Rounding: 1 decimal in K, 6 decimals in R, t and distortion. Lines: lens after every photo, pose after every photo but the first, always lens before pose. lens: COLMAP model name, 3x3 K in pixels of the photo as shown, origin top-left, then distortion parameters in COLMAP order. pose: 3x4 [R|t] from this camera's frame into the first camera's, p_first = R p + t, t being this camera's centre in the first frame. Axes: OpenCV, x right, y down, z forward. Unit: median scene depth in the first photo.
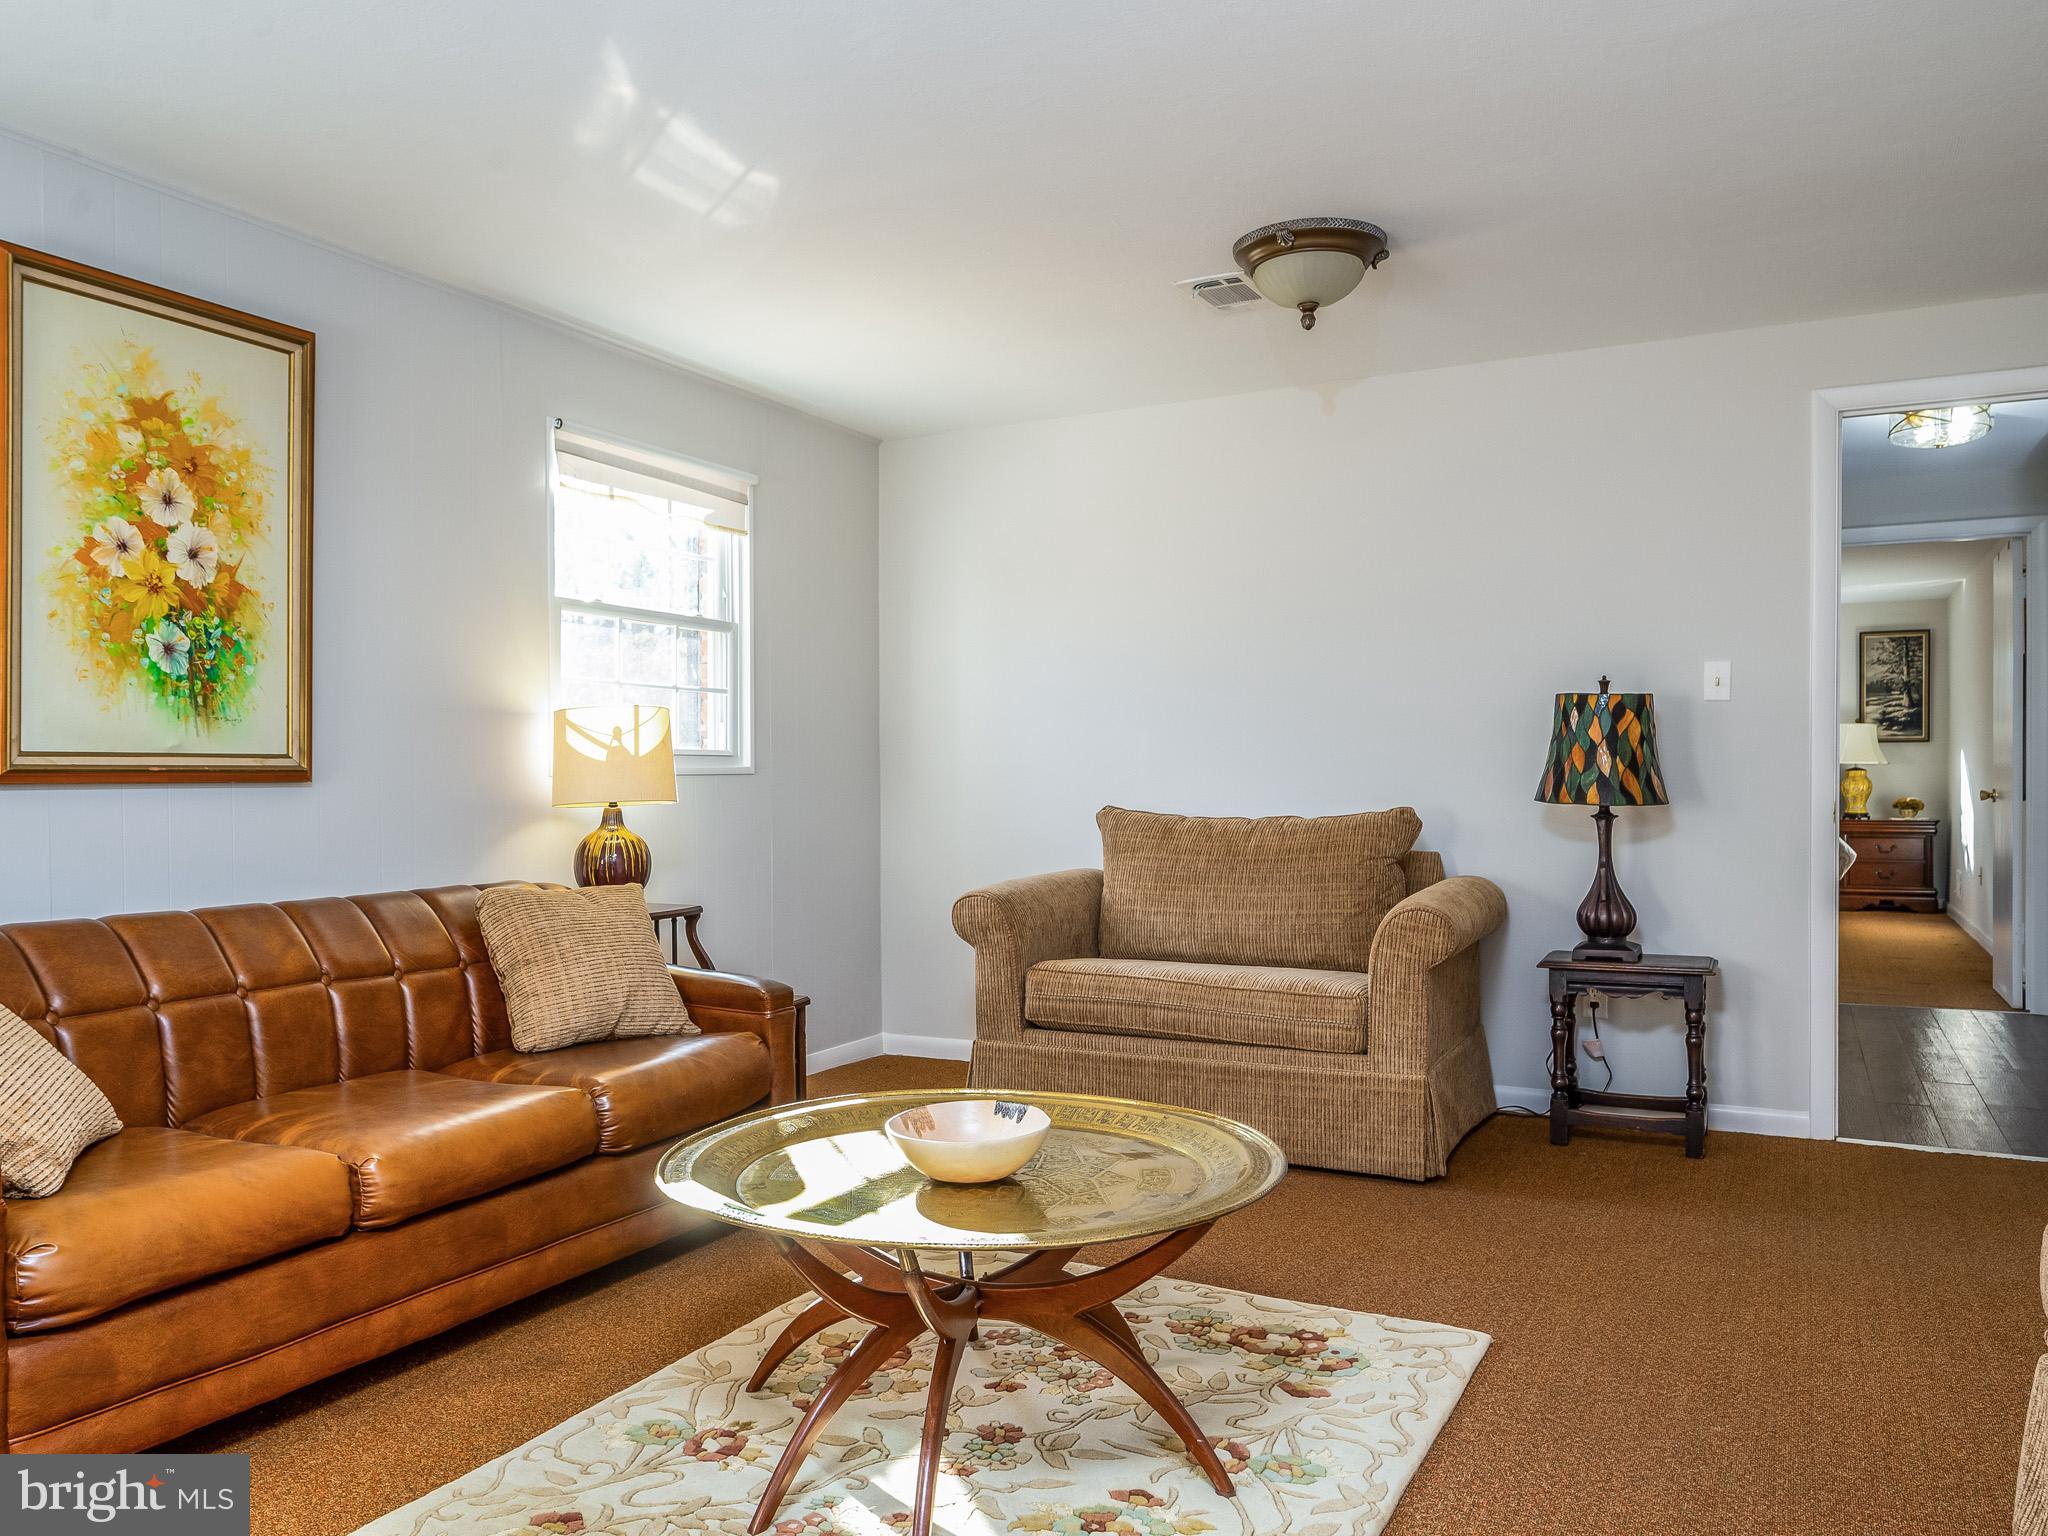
lens RADIAL K [[1565.5, 0, 1024.0], [0, 1565.5, 768.0], [0, 0, 1]] dist [0.032174, 0.000620]
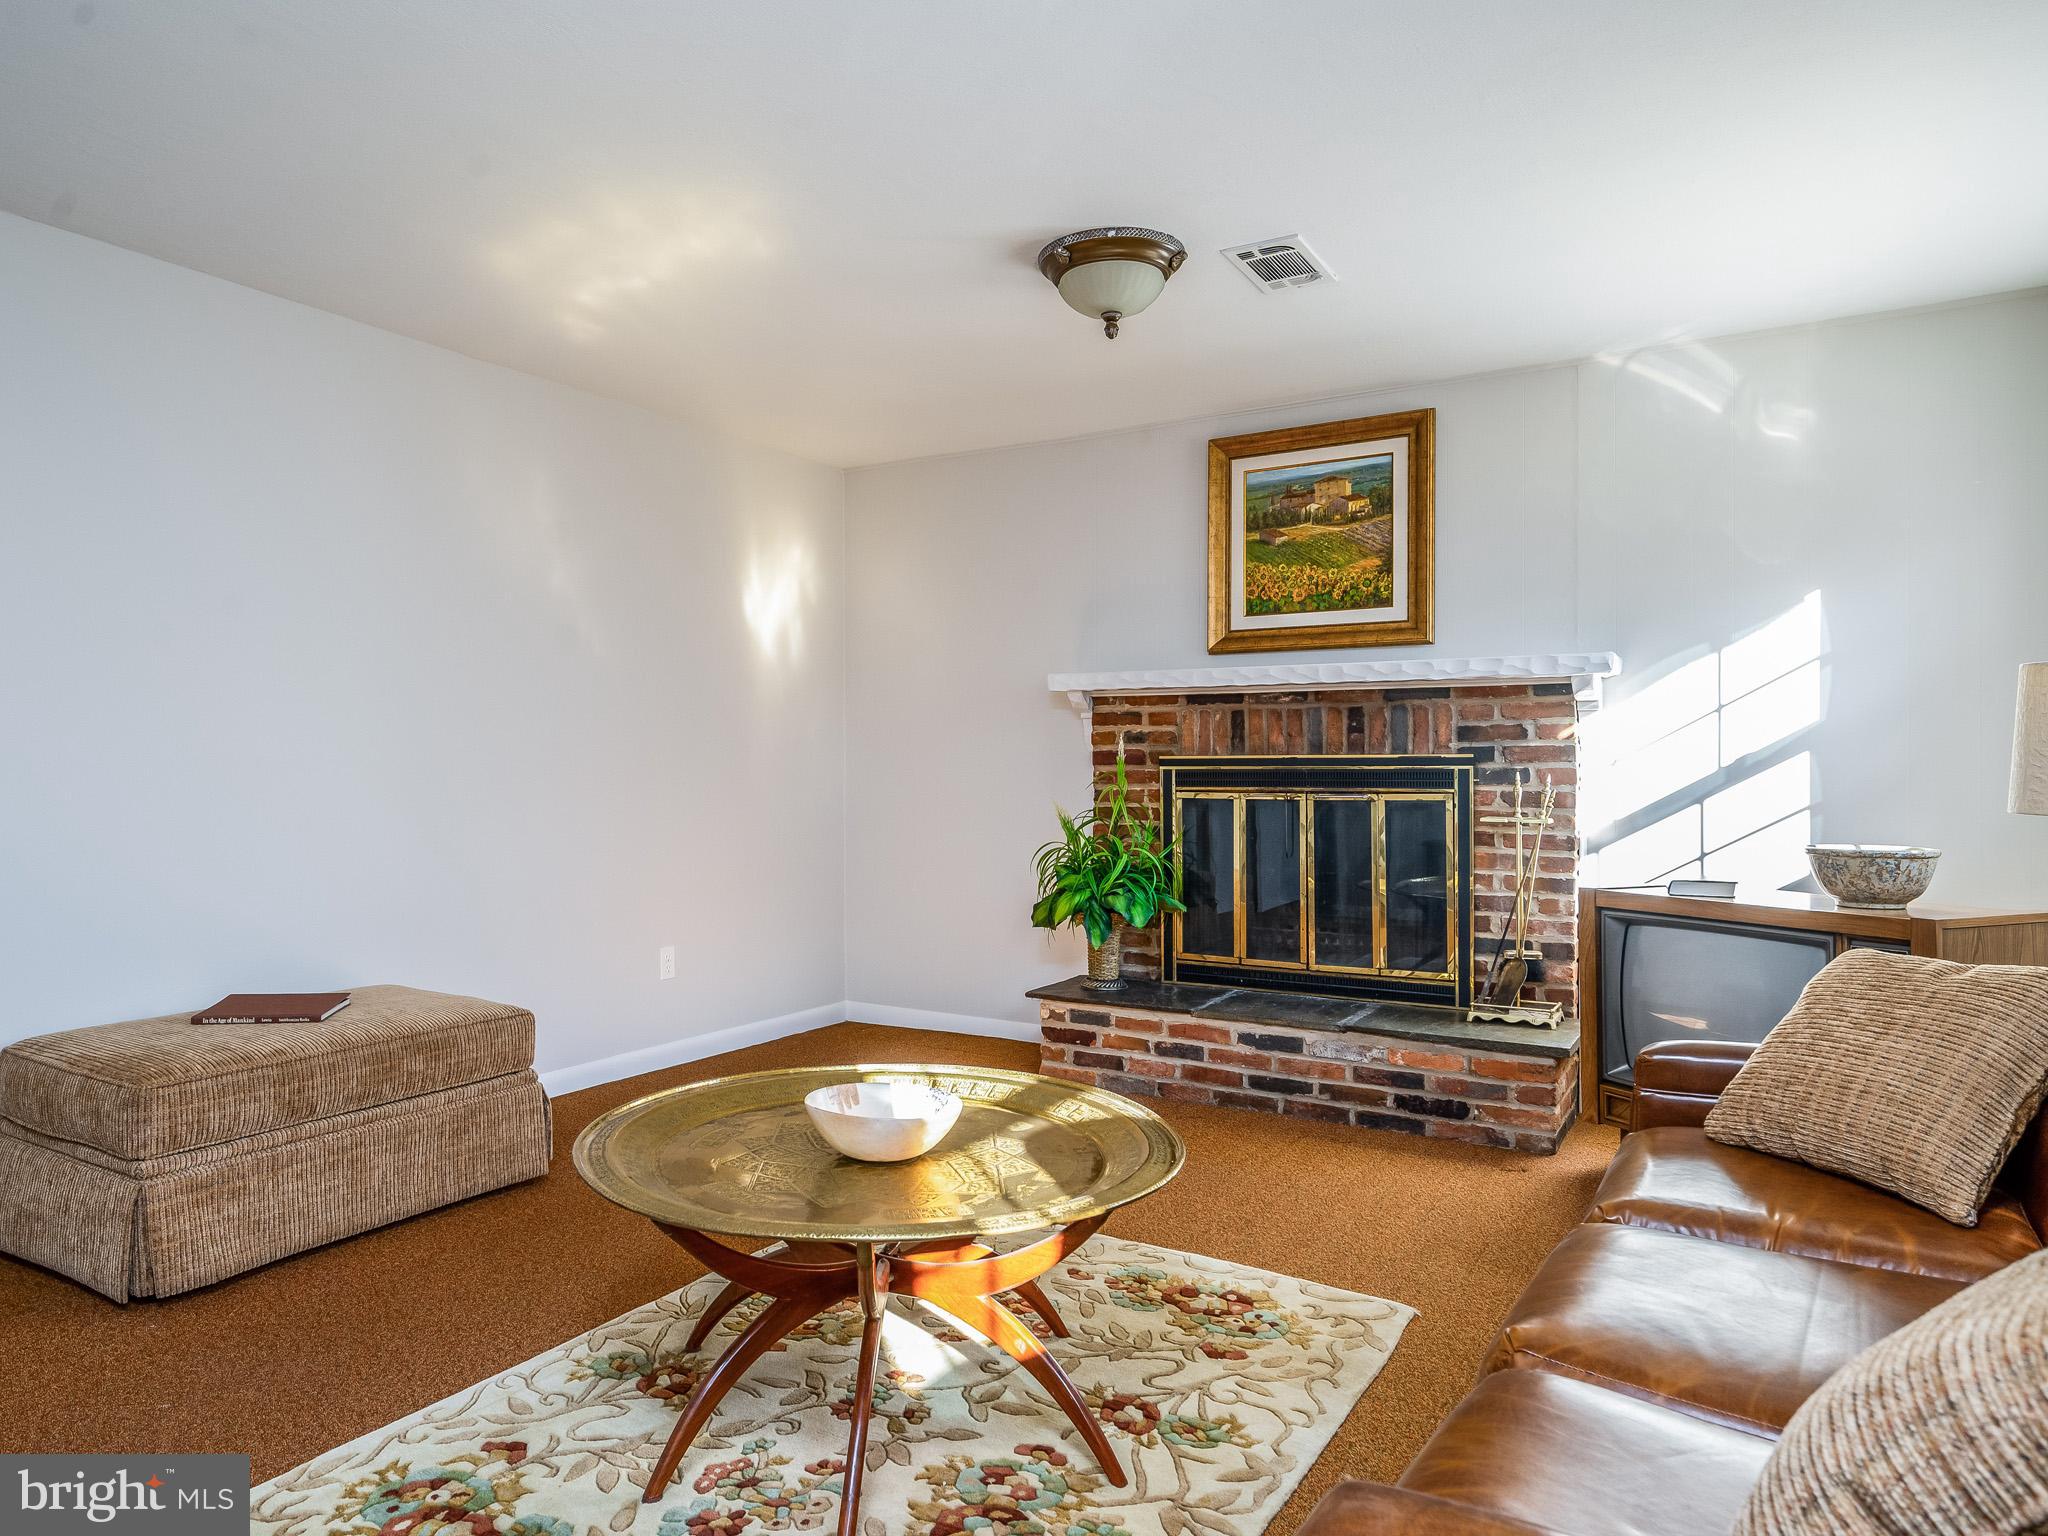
lens RADIAL K [[1266.6, 0, 1024.0], [0, 1266.6, 768.0], [0, 0, 1]] dist [-0.000925, -0.000715]
pose [[-0.998215, 0.008170, 0.059155, -0.134403], [0.008173, 0.999967, -0.000181, 0.003364], [-0.059155, 0.000303, -0.998249, 1.376216]]
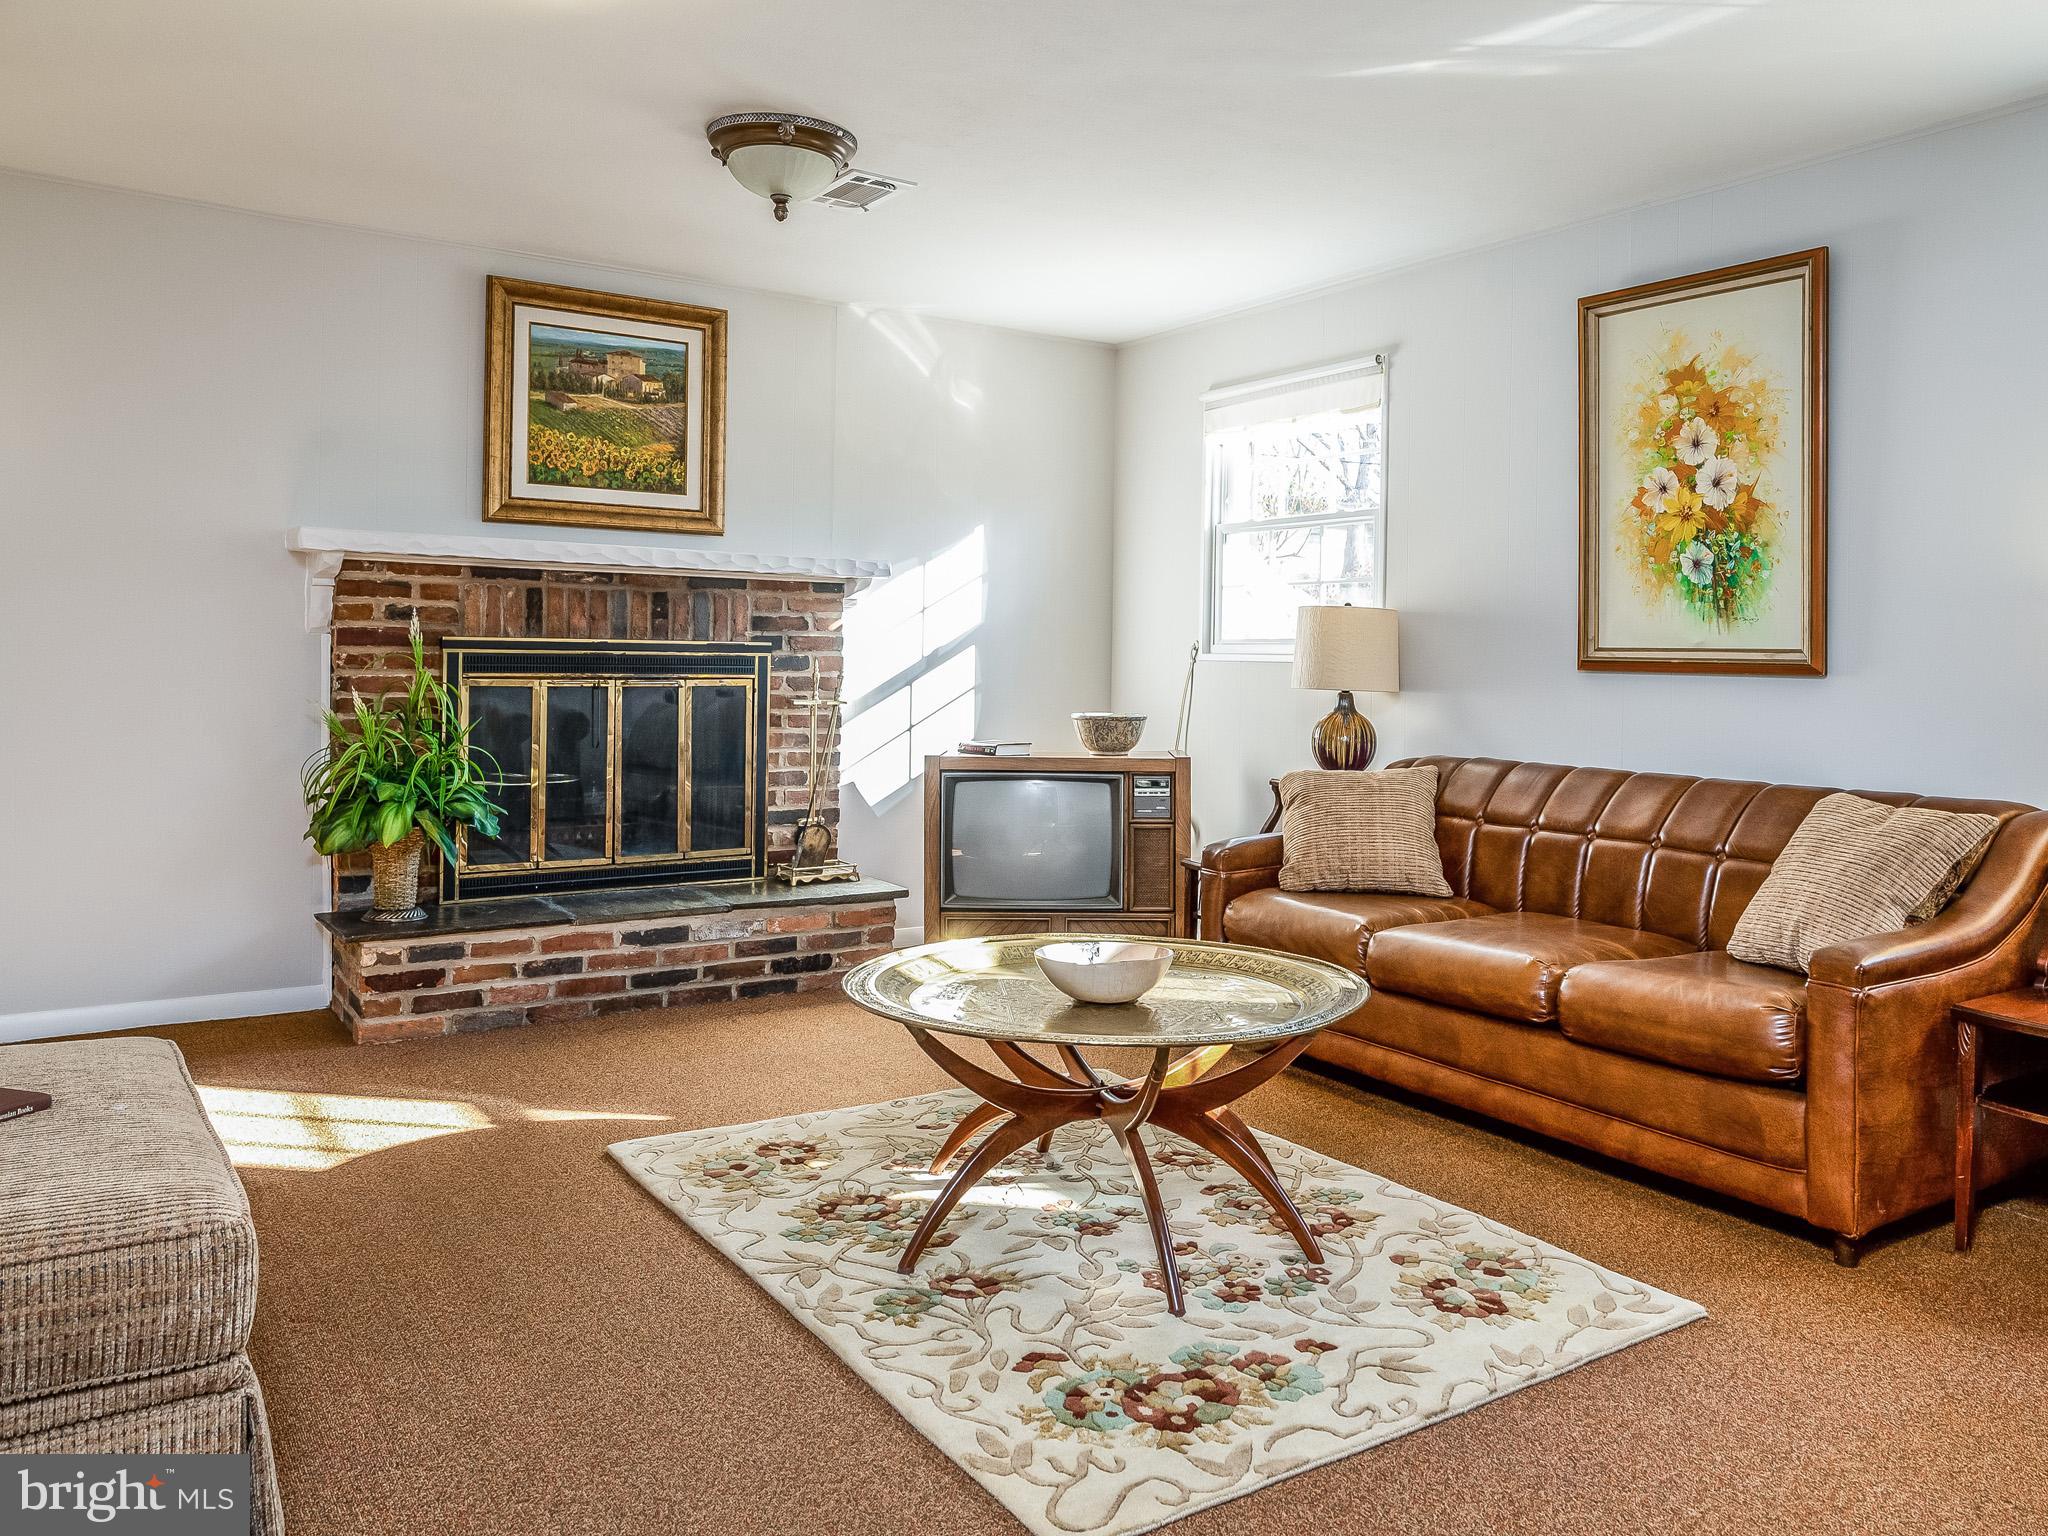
lens RADIAL K [[1473.5, 0, 1027.4], [0, 1473.5, 664.4], [0, 0, 1]] dist [-0.001947, -0.000695]
pose [[-0.491248, 0.004843, -0.871006, 0.723264], [-0.010828, 0.999873, 0.011667, -0.004713], [0.870953, 0.015162, -0.491133, 1.121844]]
